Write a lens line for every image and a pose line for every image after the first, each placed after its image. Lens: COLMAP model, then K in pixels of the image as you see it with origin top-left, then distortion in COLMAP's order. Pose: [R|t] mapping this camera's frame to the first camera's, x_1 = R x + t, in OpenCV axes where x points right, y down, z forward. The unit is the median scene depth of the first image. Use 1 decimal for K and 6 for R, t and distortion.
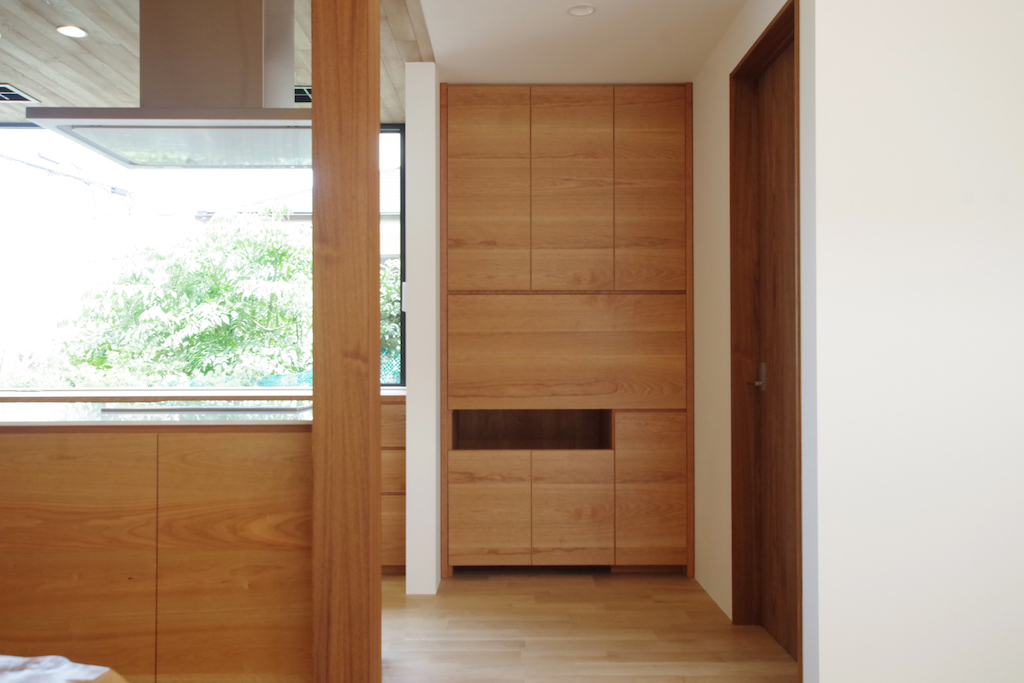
lens RADIAL K [[847.4, 0, 513.8], [0, 847.4, 350.7], [0, 0, 1]] dist [0.008606, 0.015512]
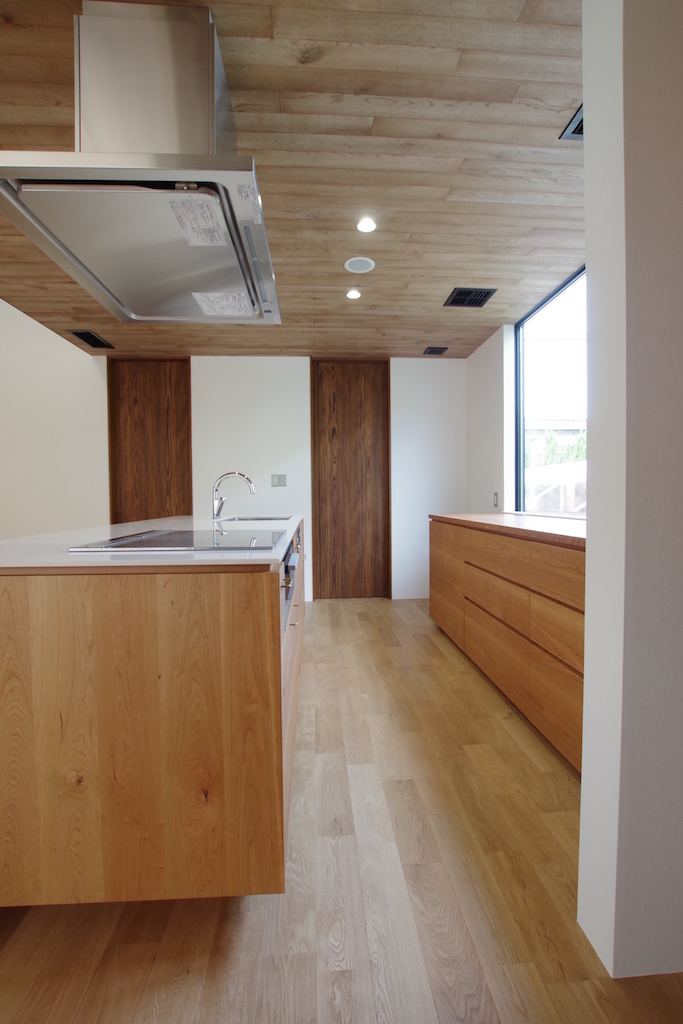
lens RADIAL K [[454.9, 0, 341.5], [0, 454.9, 512.0], [0, 0, 1]] dist [-0.026378, 0.000026]
pose [[0.057922, 0.036241, -0.997663, 0.122609], [0.017780, 0.999145, 0.037327, 0.012096], [0.998163, -0.019901, 0.057228, 0.785033]]
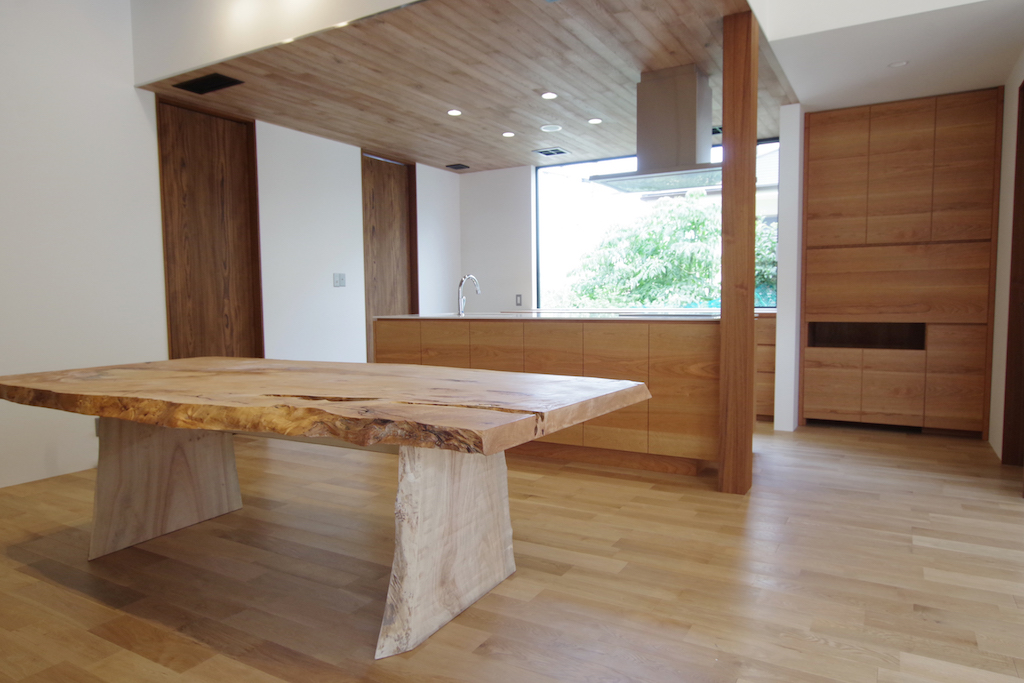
lens RADIAL K [[663.1, 0, 516.4], [0, 663.1, 348.2], [0, 0, 1]] dist [-0.001903, 0.001073]
pose [[0.864509, 0.030949, -0.501663, 0.080607], [0.013950, 0.996241, 0.085500, 0.004382], [0.502424, -0.080913, 0.860827, -0.355889]]
